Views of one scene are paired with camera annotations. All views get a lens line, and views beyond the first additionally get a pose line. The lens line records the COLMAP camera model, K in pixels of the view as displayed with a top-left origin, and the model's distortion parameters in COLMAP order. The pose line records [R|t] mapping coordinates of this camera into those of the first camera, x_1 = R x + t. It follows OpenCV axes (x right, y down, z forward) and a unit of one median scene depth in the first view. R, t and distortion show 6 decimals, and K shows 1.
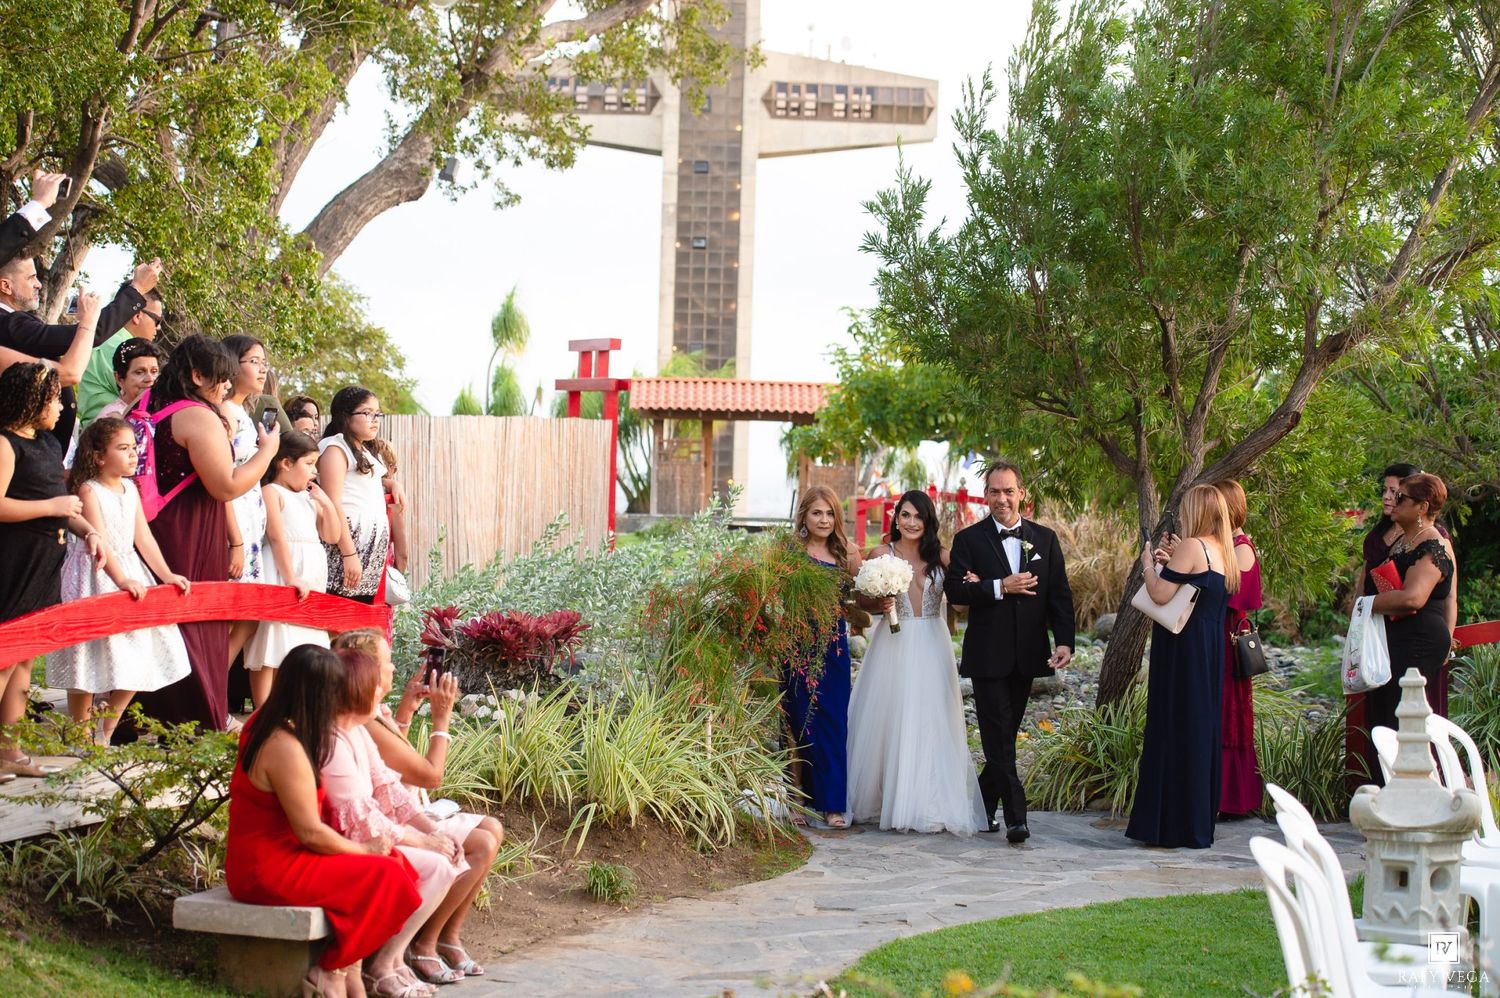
lens RADIAL K [[3018.4, 0, 750.3], [0, 3018.4, 499.5], [0, 0, 1]] dist [0.019092, 0.000000]
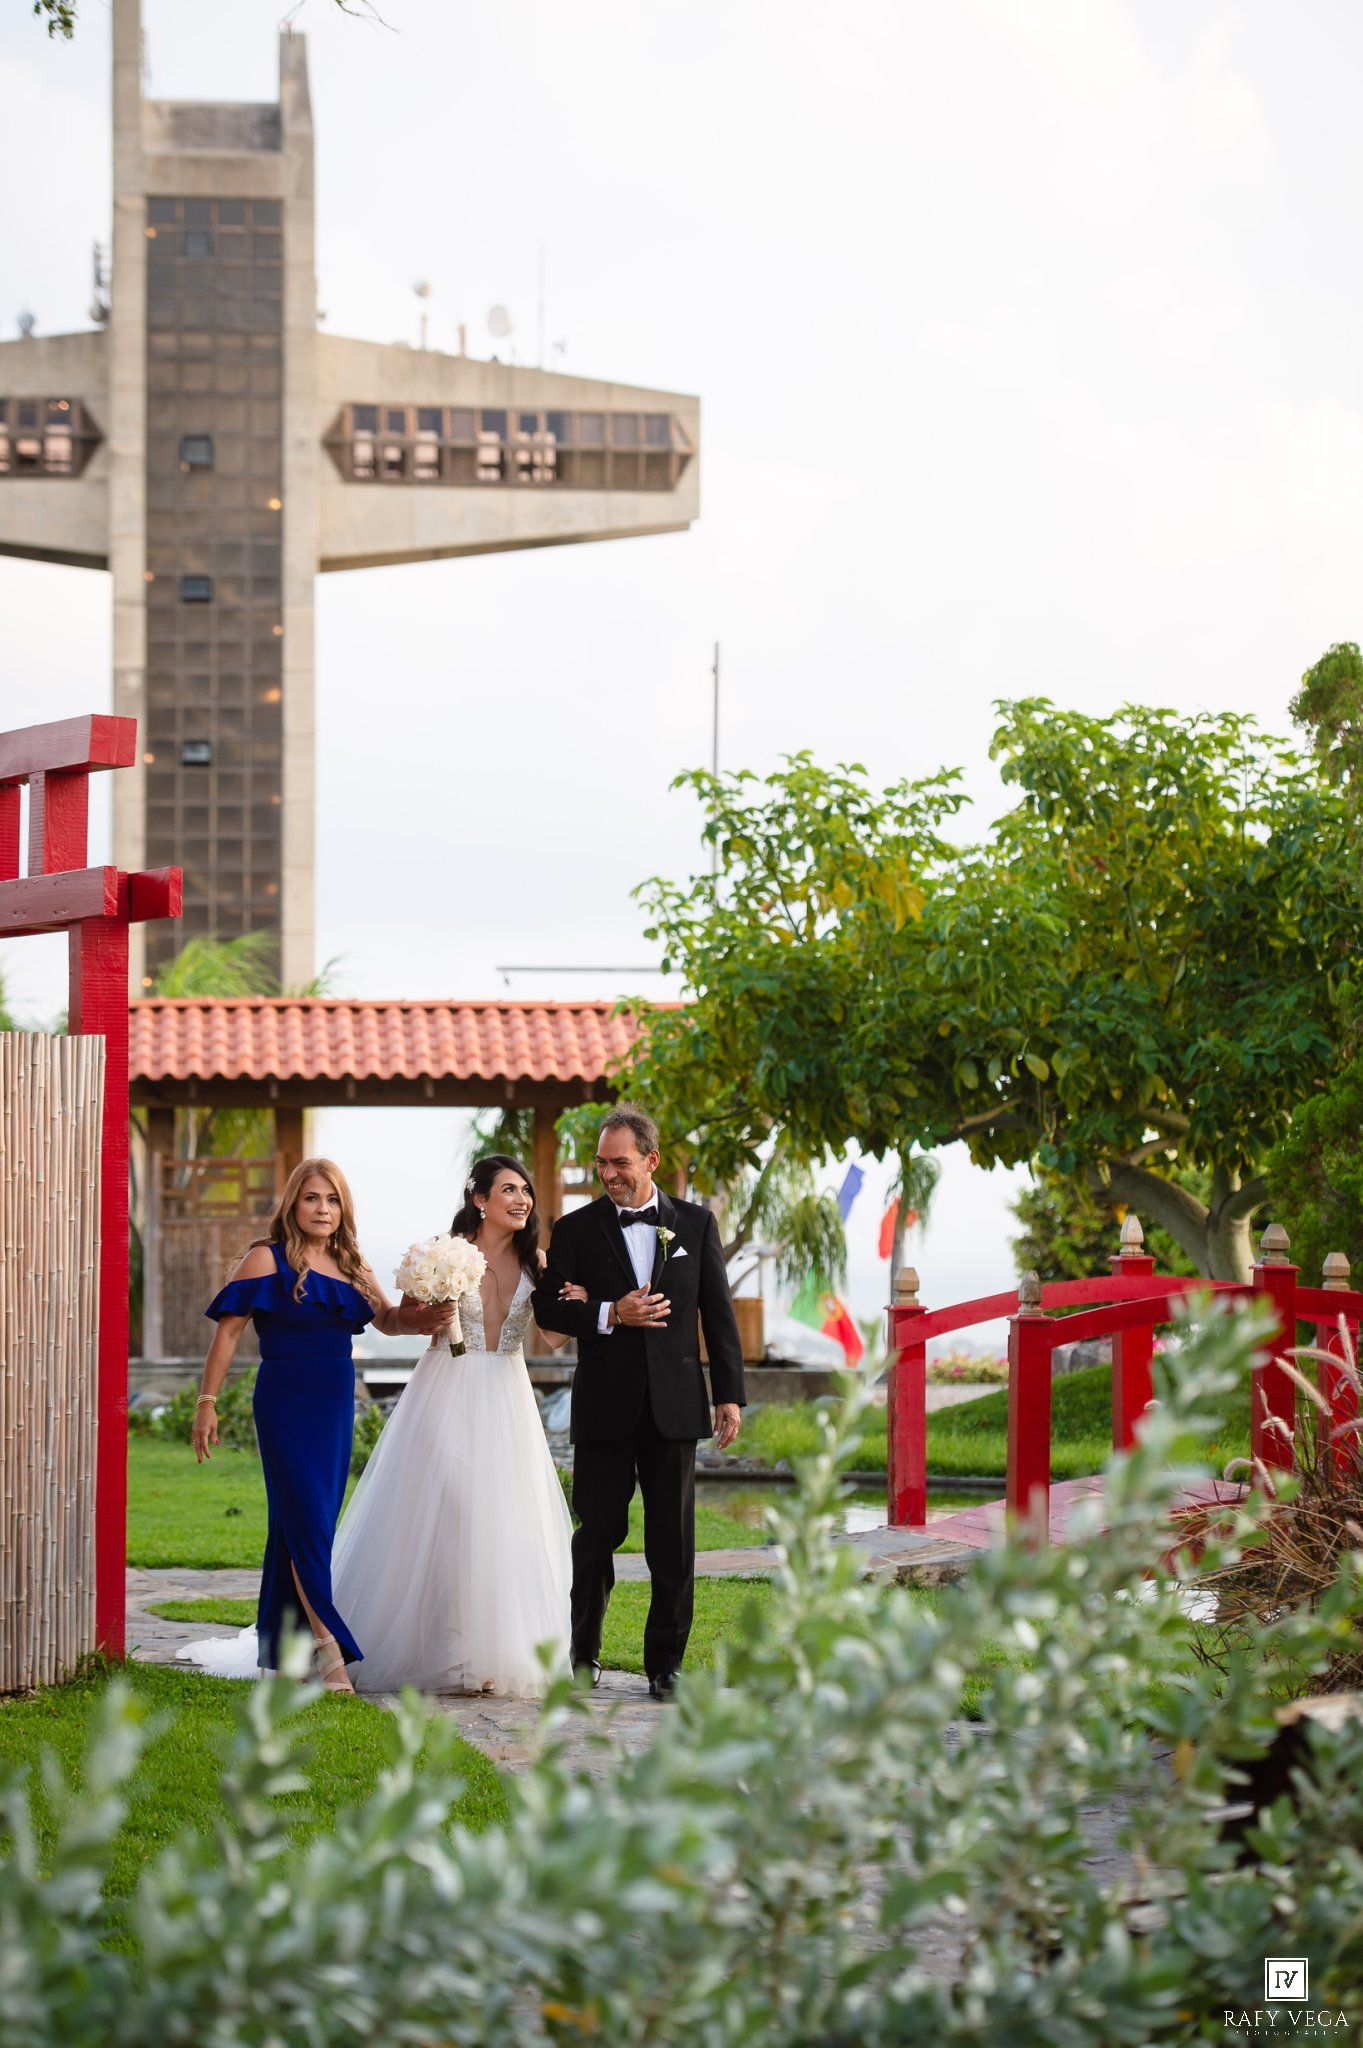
lens RADIAL K [[5740.6, 0, 681.1], [0, 5740.6, 1022.1], [0, 0, 1]] dist [0.214171, 0.000000]
pose [[0.997068, -0.024488, 0.072490, -0.007634], [0.027910, 0.998525, -0.046569, -0.000713], [-0.071243, 0.048456, 0.996281, 0.118743]]
